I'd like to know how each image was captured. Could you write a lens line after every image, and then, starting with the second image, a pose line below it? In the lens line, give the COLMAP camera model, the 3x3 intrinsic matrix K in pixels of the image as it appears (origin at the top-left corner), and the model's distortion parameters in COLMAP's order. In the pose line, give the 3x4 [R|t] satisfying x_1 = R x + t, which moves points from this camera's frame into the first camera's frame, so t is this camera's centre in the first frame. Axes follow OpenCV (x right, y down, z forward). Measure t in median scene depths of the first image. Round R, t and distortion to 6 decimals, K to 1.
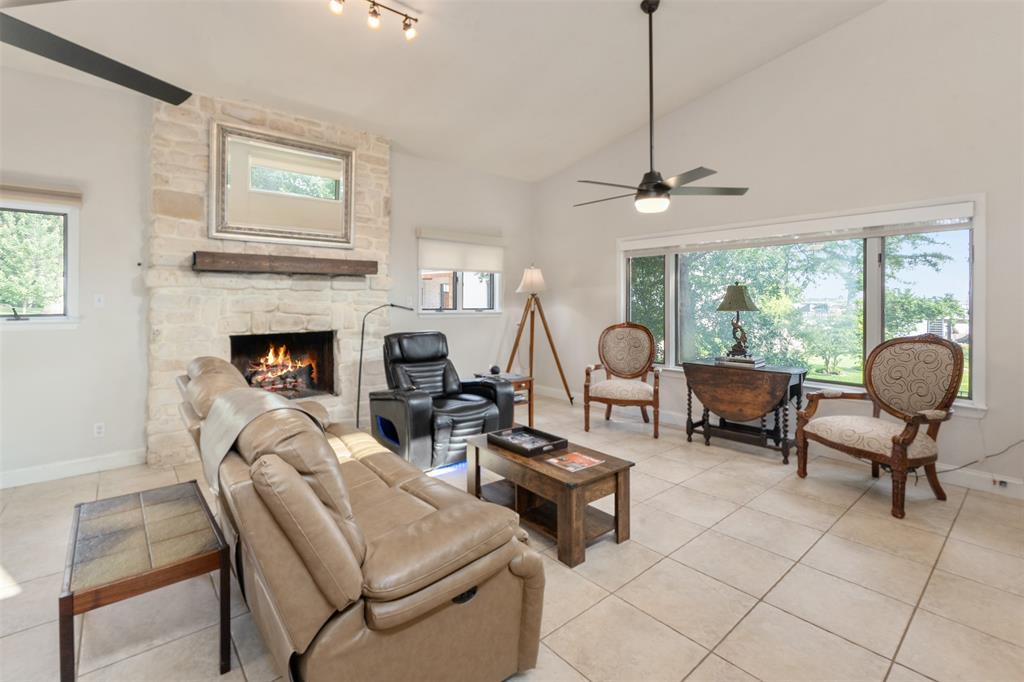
lens RADIAL K [[457.2, 0, 507.4], [0, 457.2, 305.8], [0, 0, 1]] dist [0.000793, -0.000139]
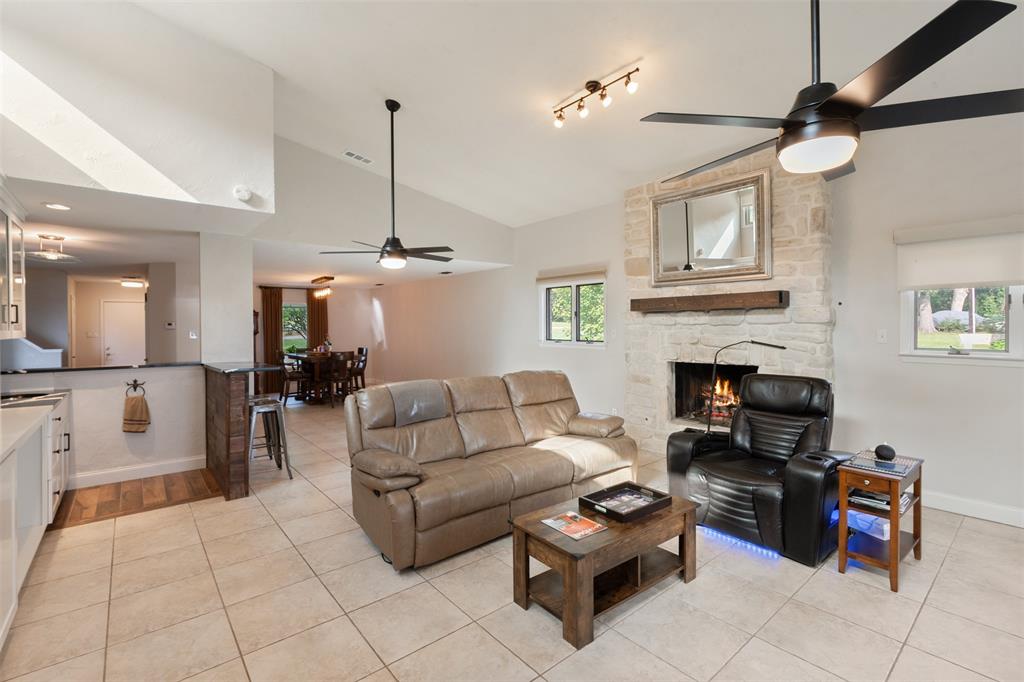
lens RADIAL K [[457.2, 0, 512.6], [0, 457.2, 331.8], [0, 0, 1]] dist [0.000793, -0.000139]
pose [[0.005583, 0.000940, -0.999984, 0.624801], [-0.018040, 0.999837, 0.000839, -0.010616], [0.999822, 0.018035, 0.005599, 0.529699]]
